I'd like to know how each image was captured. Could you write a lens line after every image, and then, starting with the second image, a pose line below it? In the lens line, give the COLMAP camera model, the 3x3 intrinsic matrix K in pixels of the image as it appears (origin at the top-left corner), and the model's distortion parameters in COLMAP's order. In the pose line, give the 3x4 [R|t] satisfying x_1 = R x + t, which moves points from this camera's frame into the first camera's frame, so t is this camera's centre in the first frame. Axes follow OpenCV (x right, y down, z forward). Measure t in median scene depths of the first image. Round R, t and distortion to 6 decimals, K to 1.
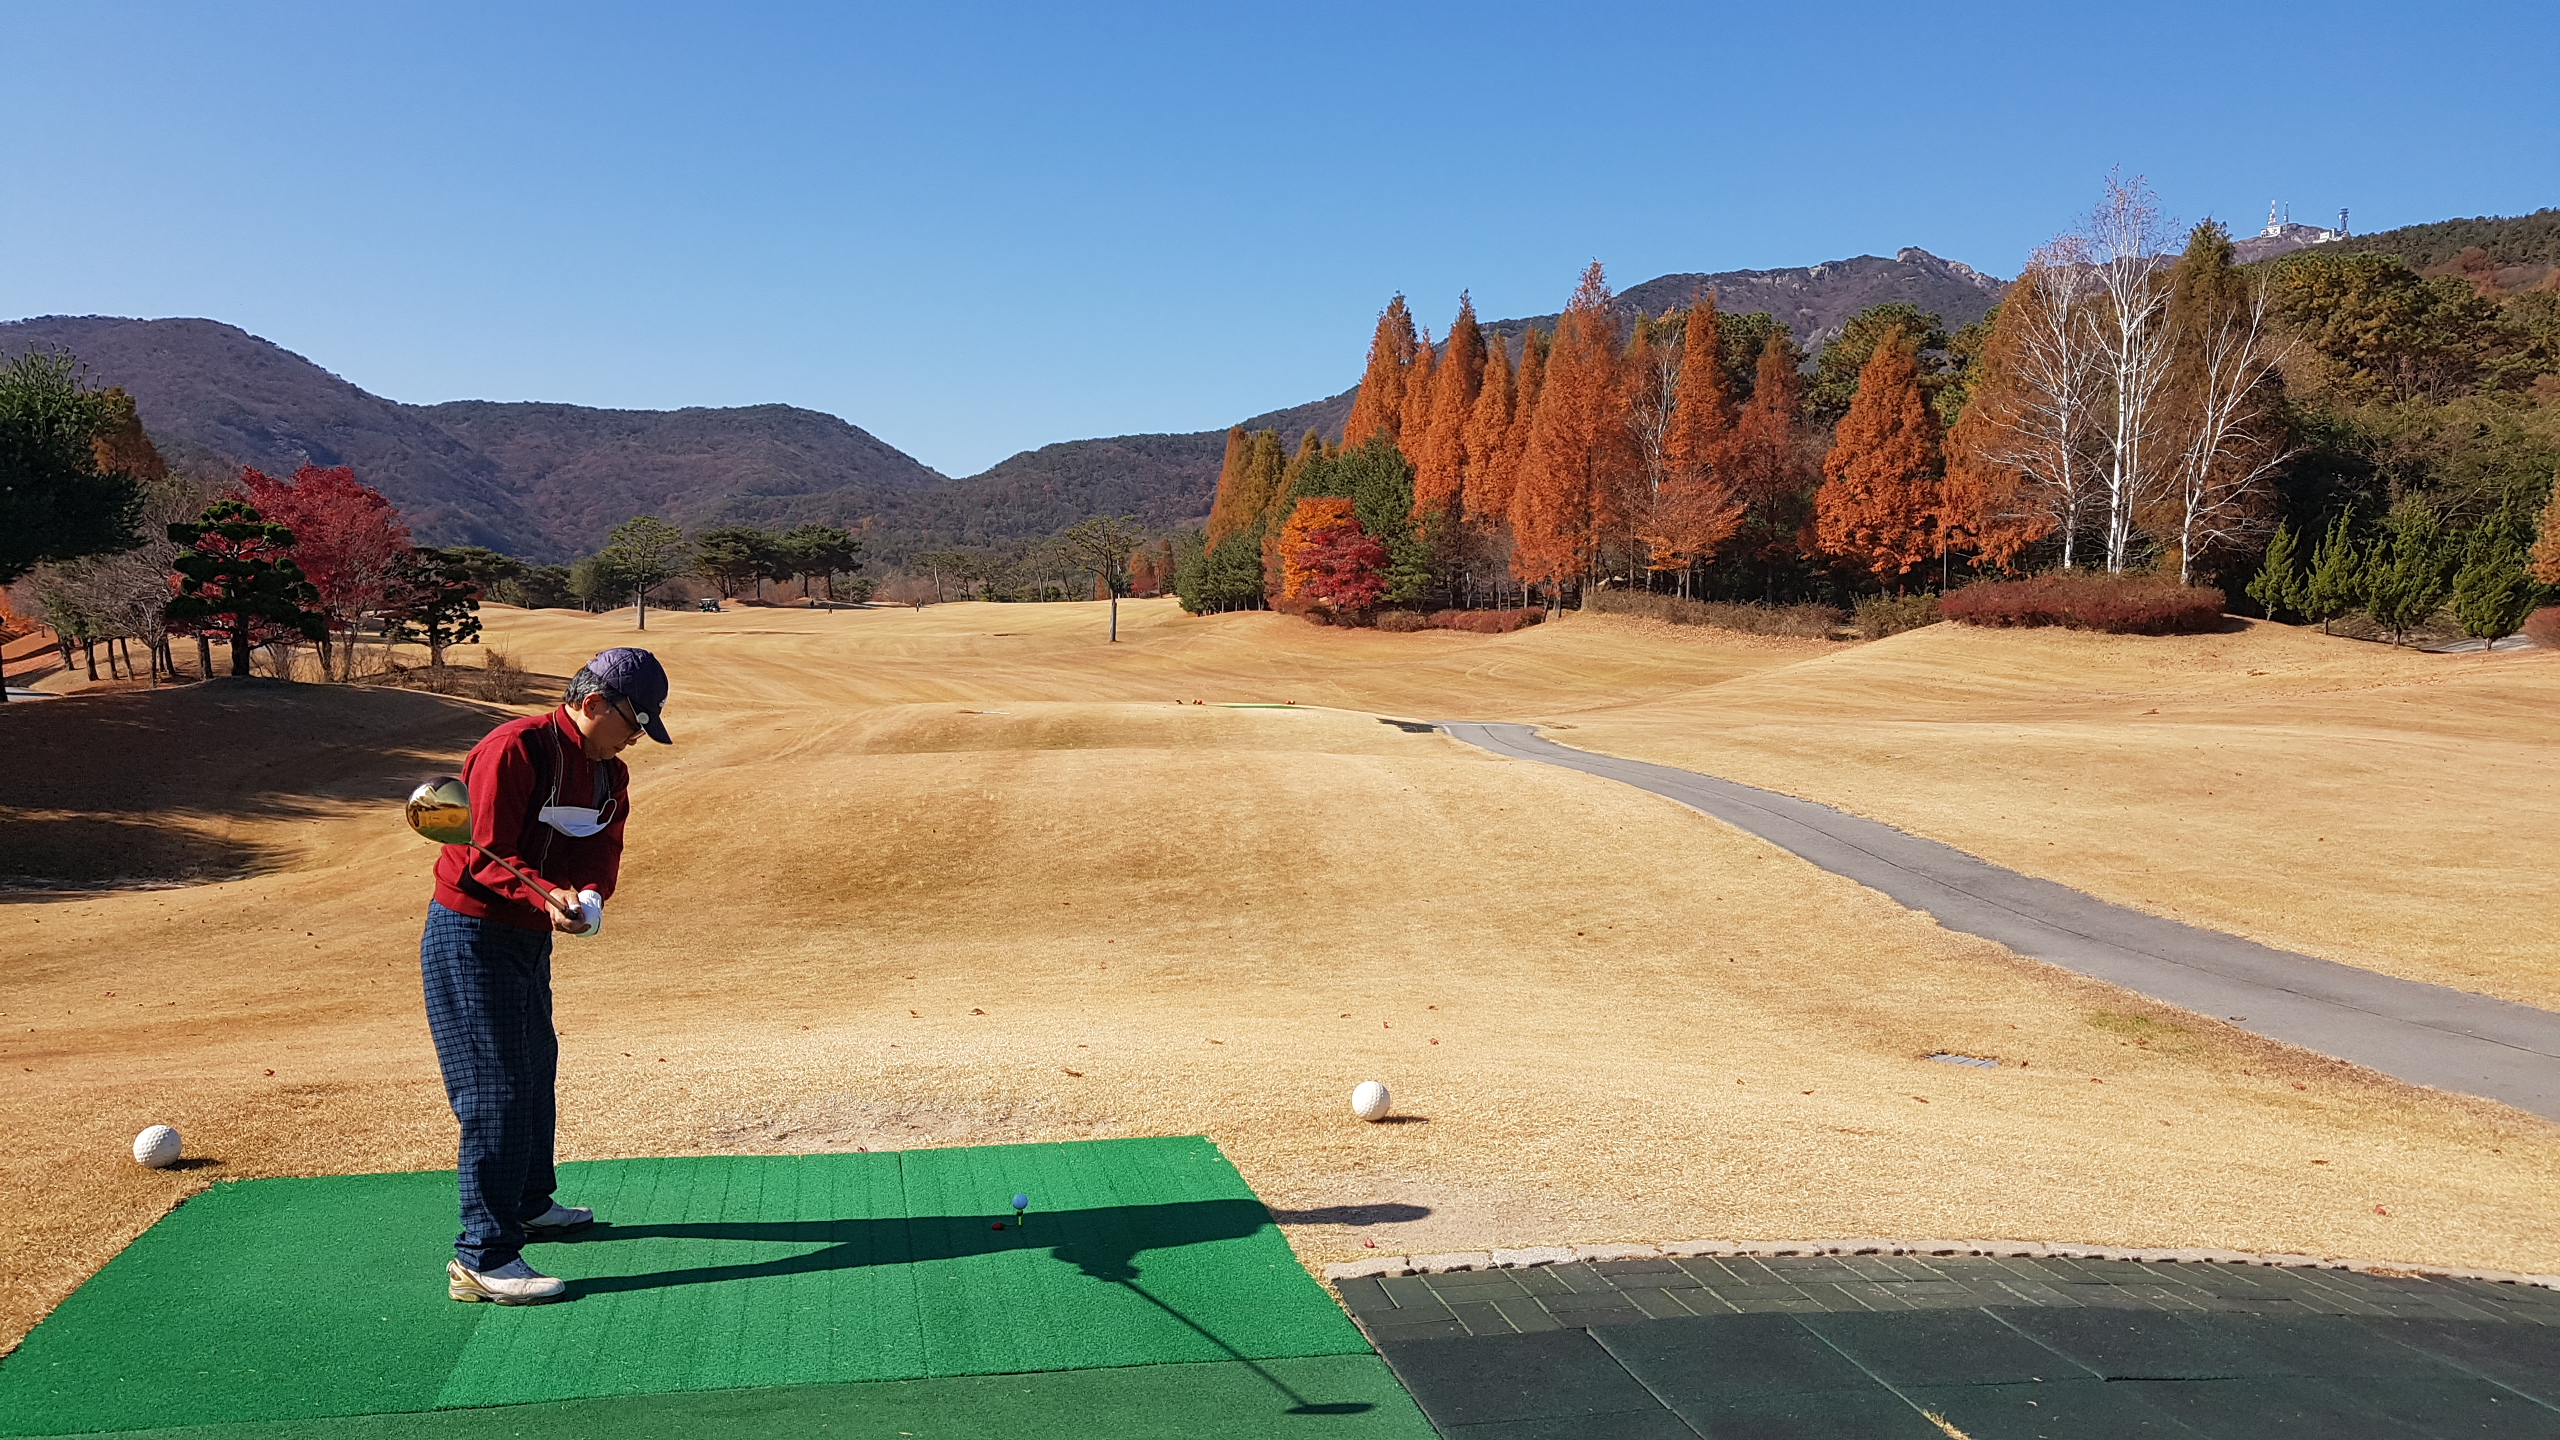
lens RADIAL K [[1955.5, 0, 1251.5], [0, 1955.5, 767.4], [0, 0, 1]] dist [0.101755, -0.173657]
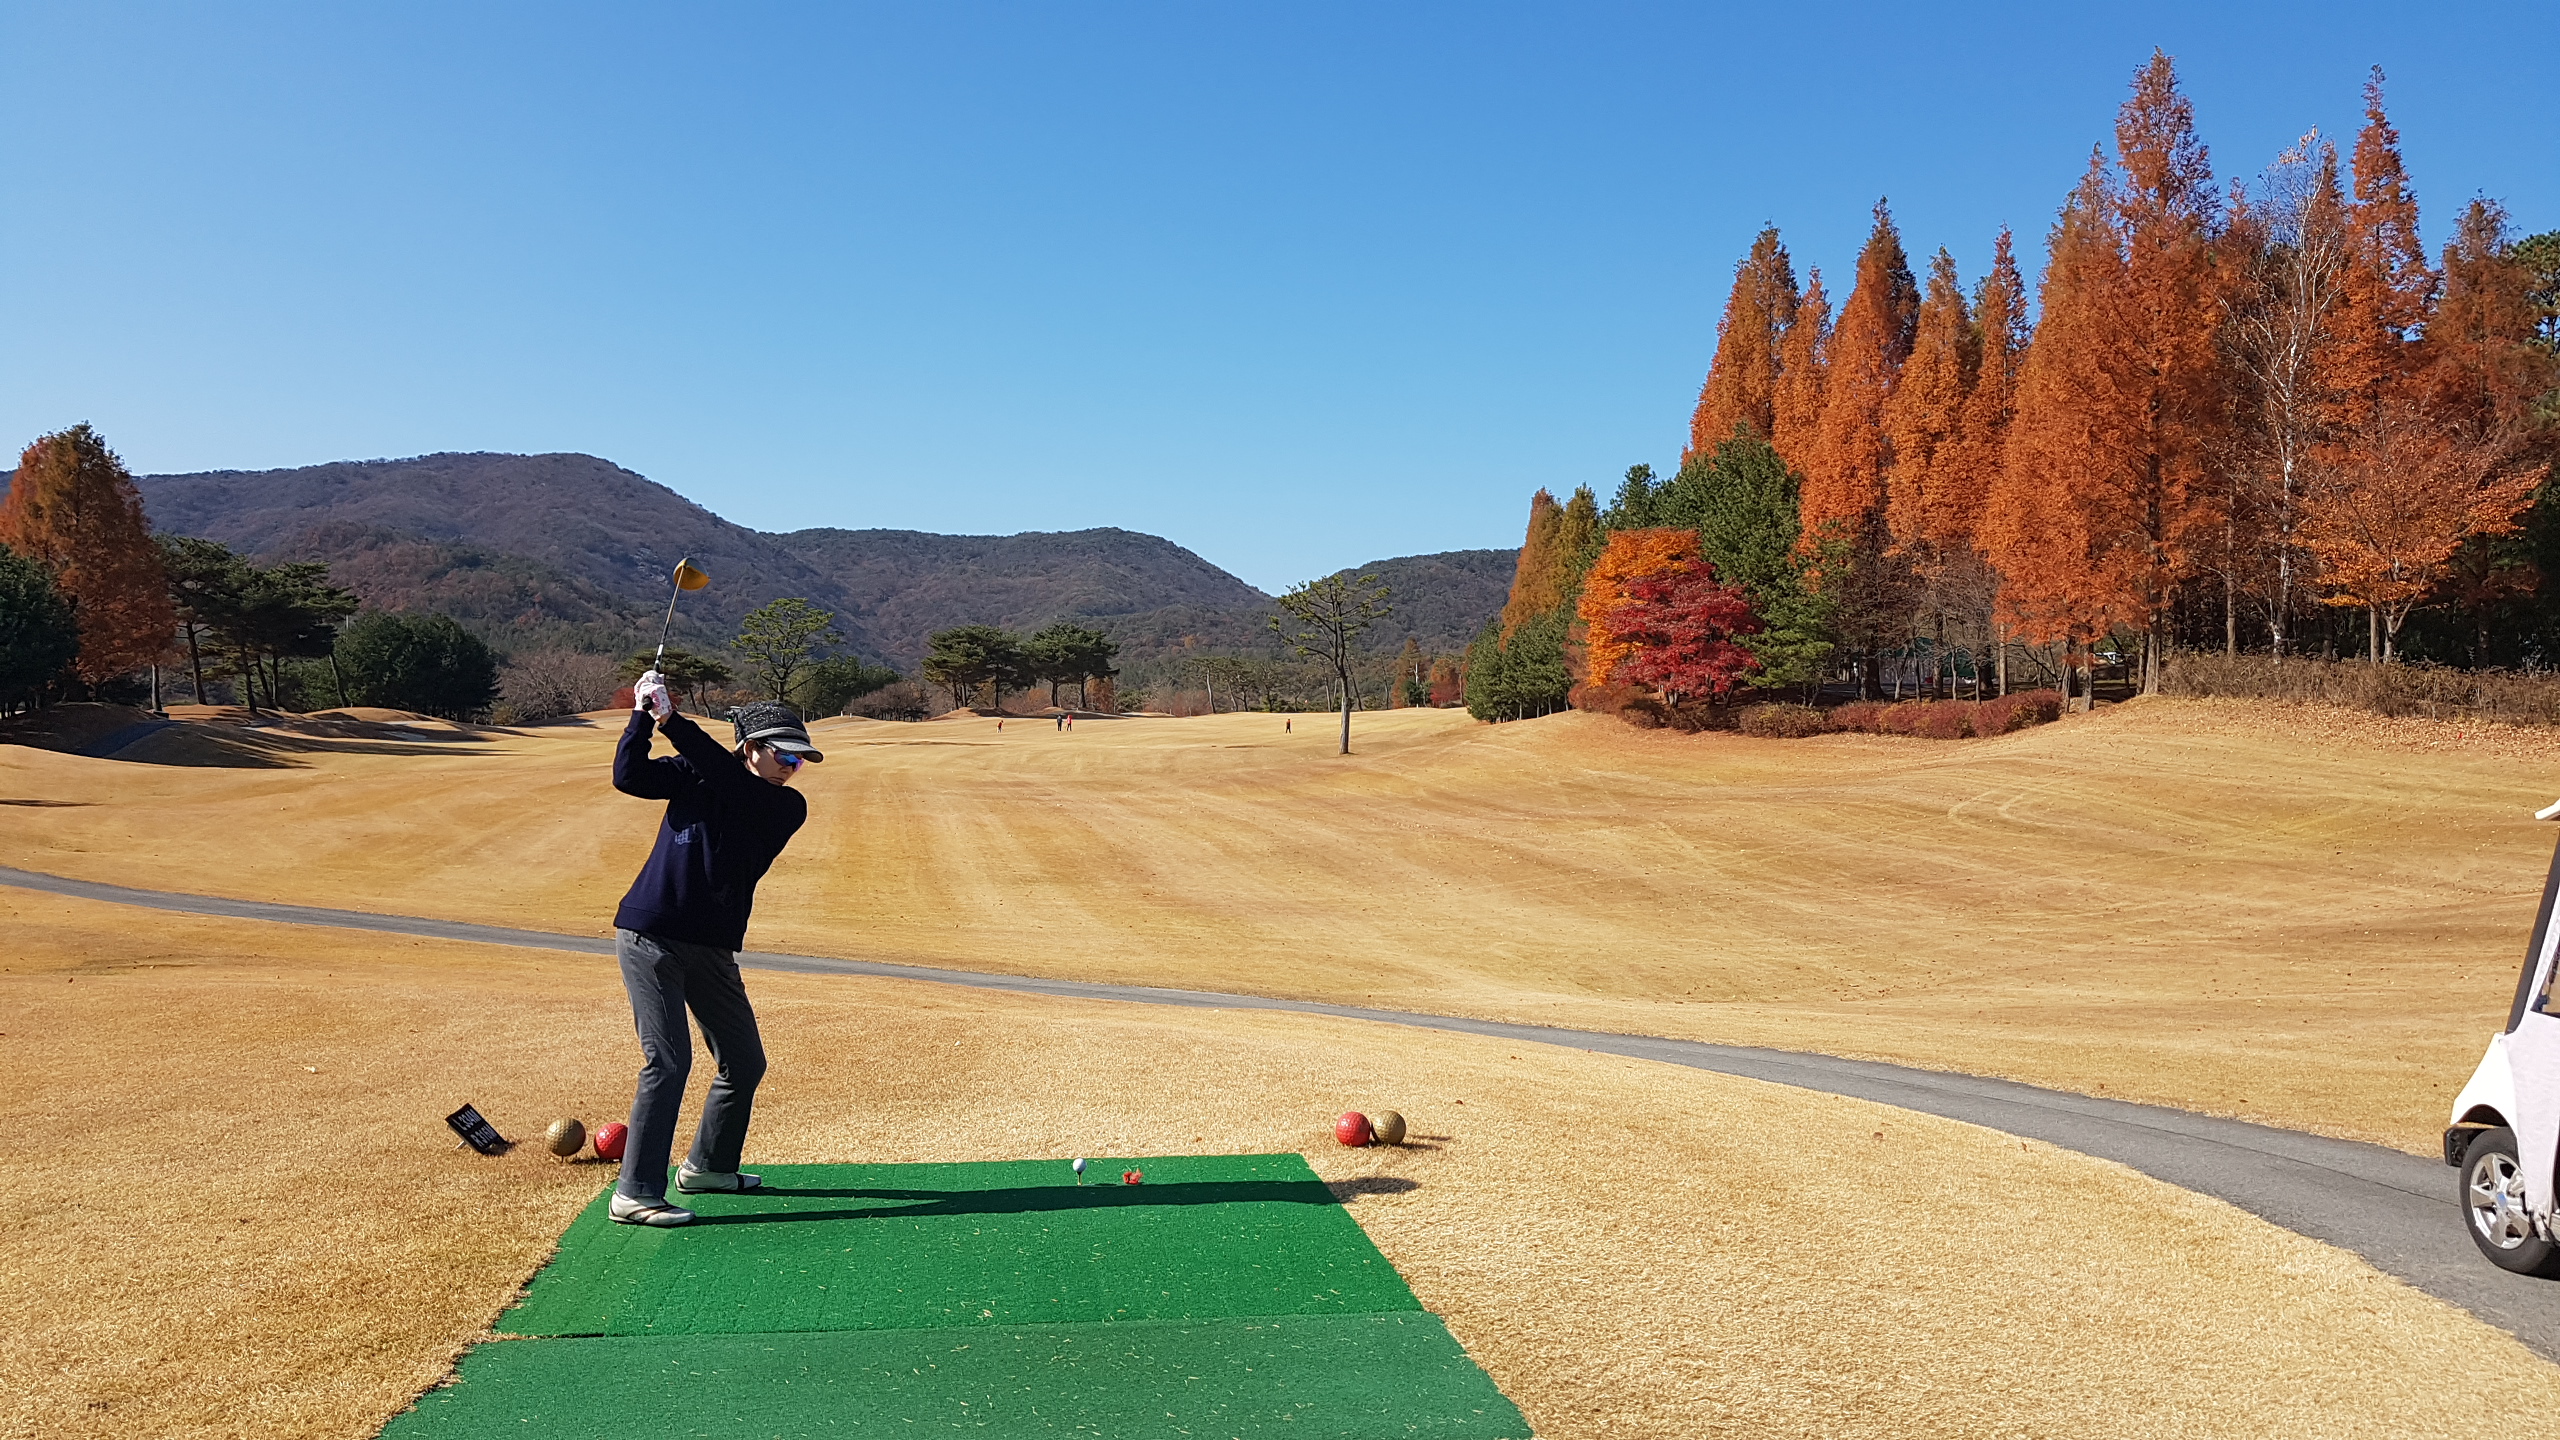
lens RADIAL K [[1955.5, 0, 1286.2], [0, 1955.5, 737.6], [0, 0, 1]] dist [0.101755, -0.173657]
pose [[0.989059, 0.002603, -0.147501, 0.014502], [-0.013738, 0.997125, -0.074522, -0.021577], [0.146883, 0.075733, 0.986251, 0.377161]]
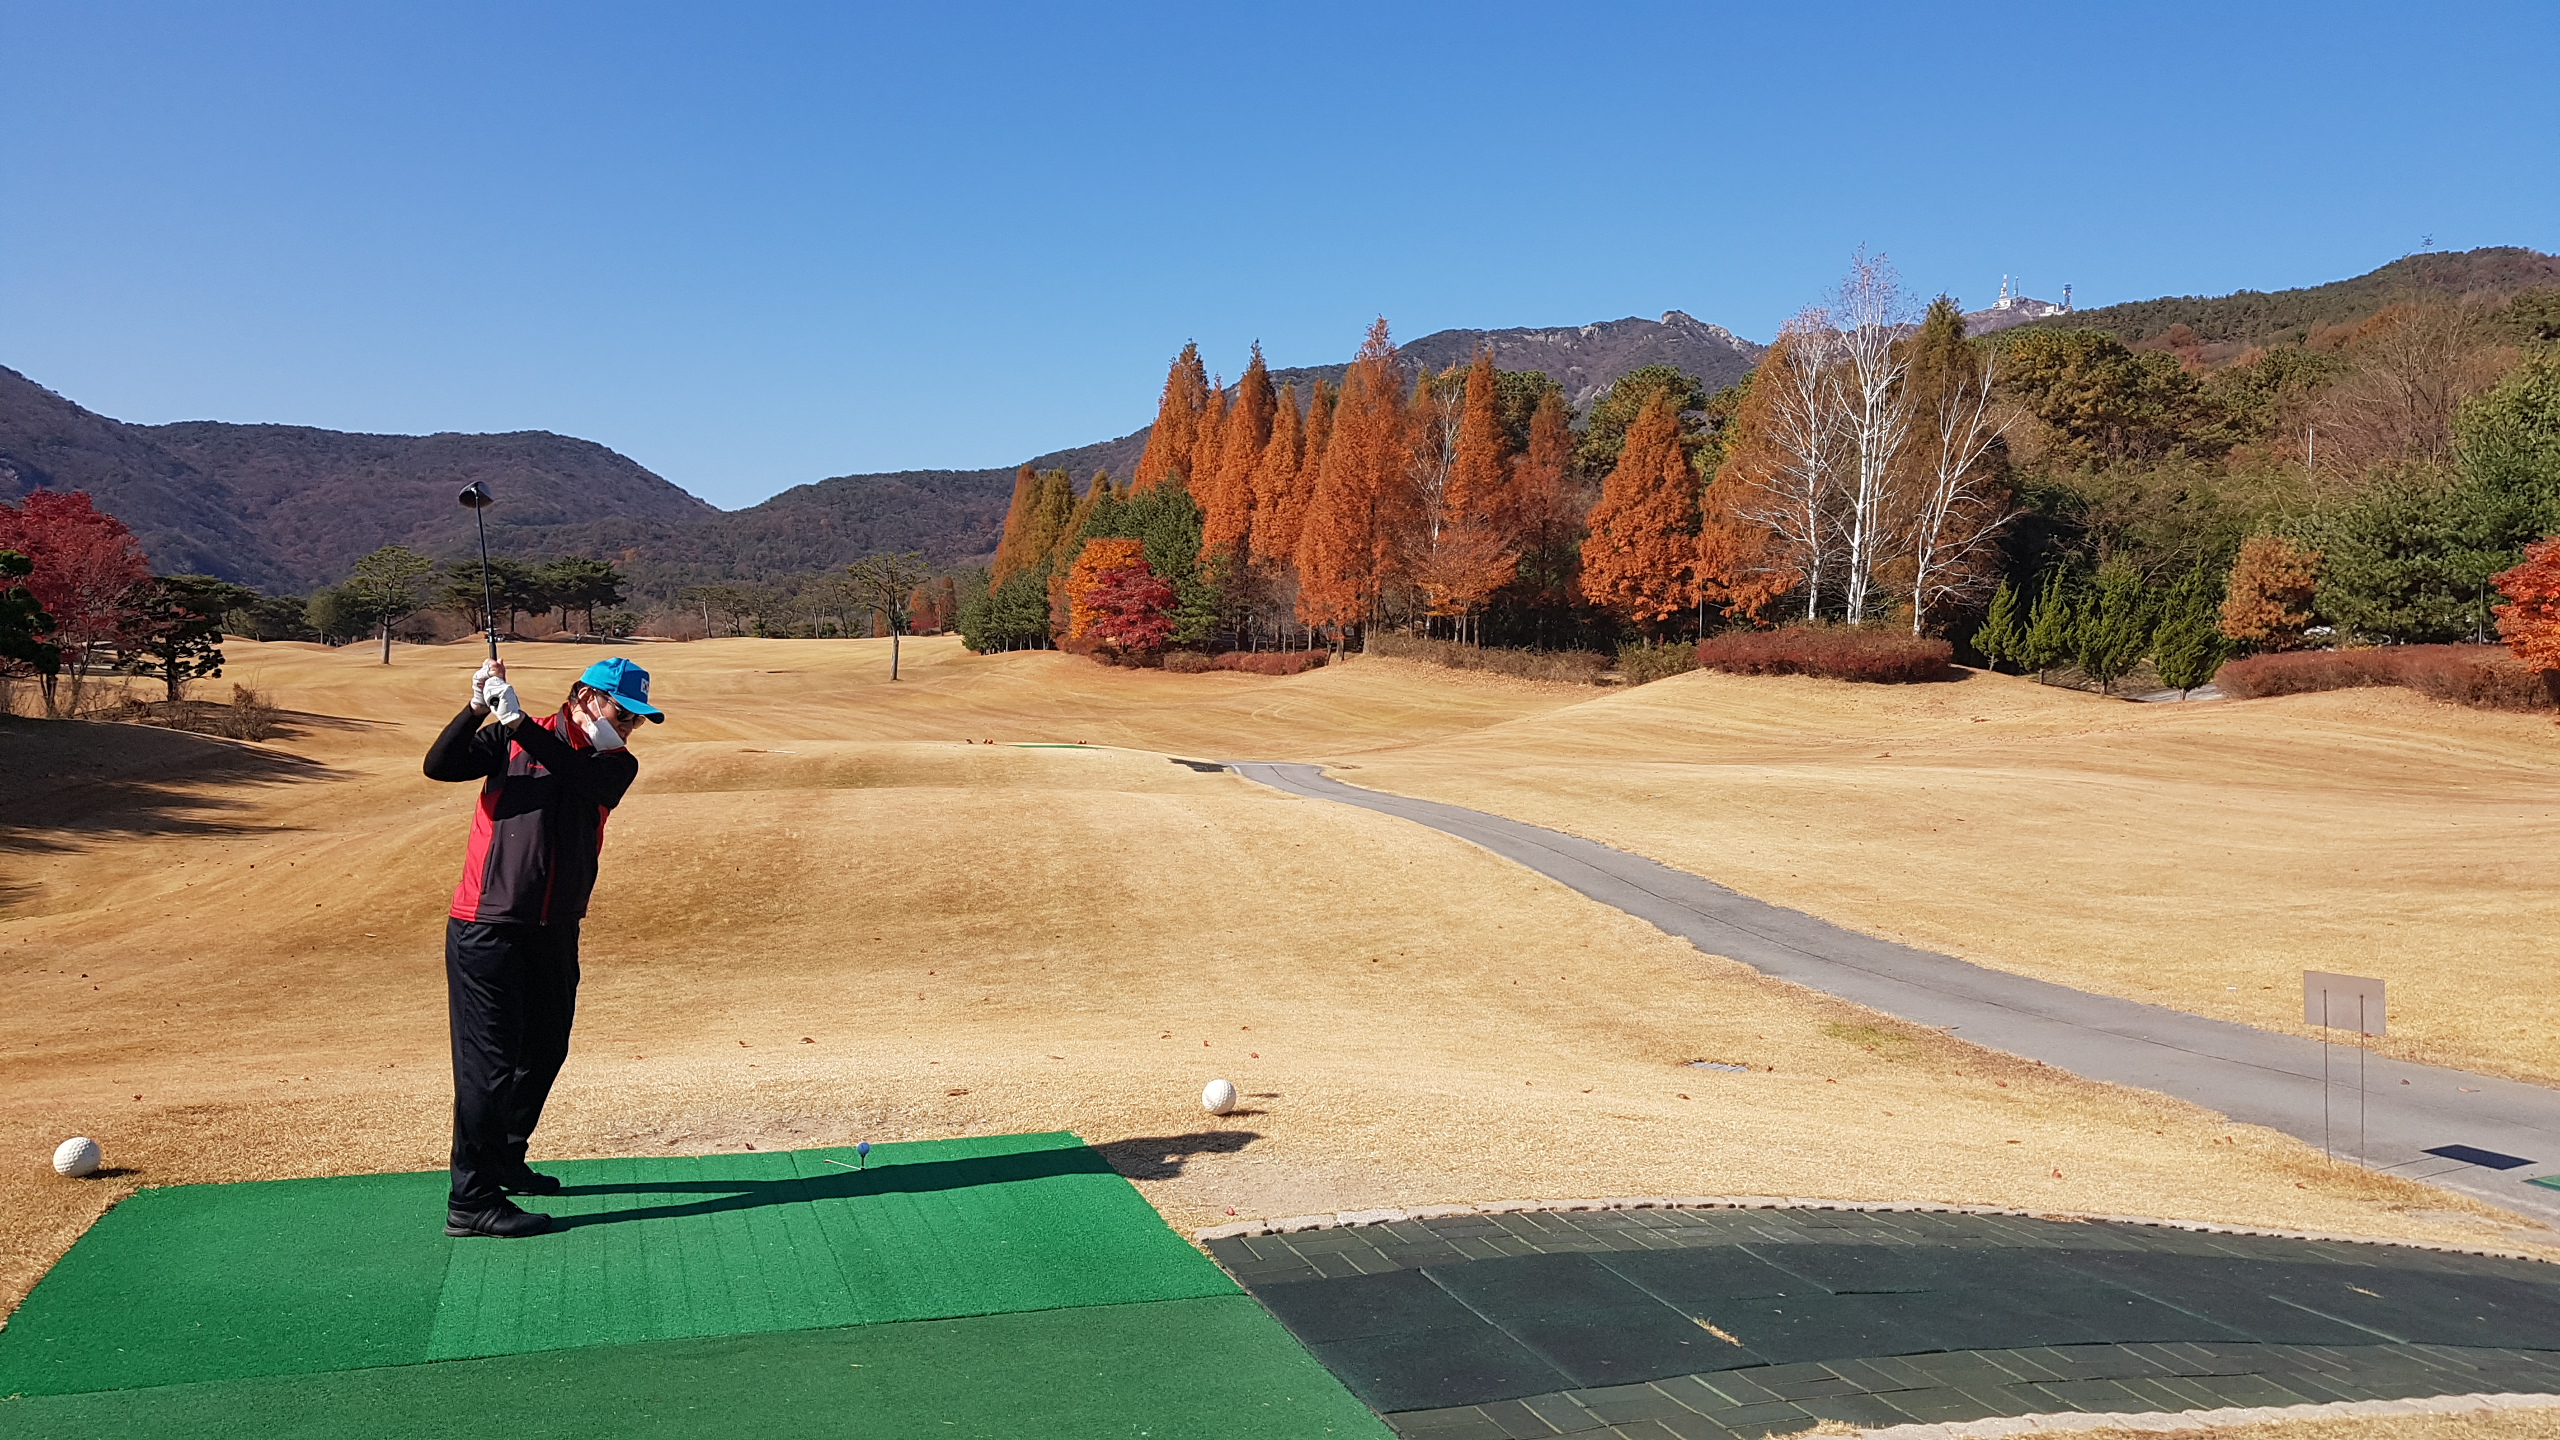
lens RADIAL K [[1955.5, 0, 1298.2], [0, 1955.5, 715.5], [0, 0, 1]] dist [0.101755, -0.173657]
pose [[0.990940, 0.006157, 0.134164, -0.002455], [0.000138, 0.998901, -0.046860, 0.000238], [-0.134305, 0.046454, 0.989851, -0.006997]]
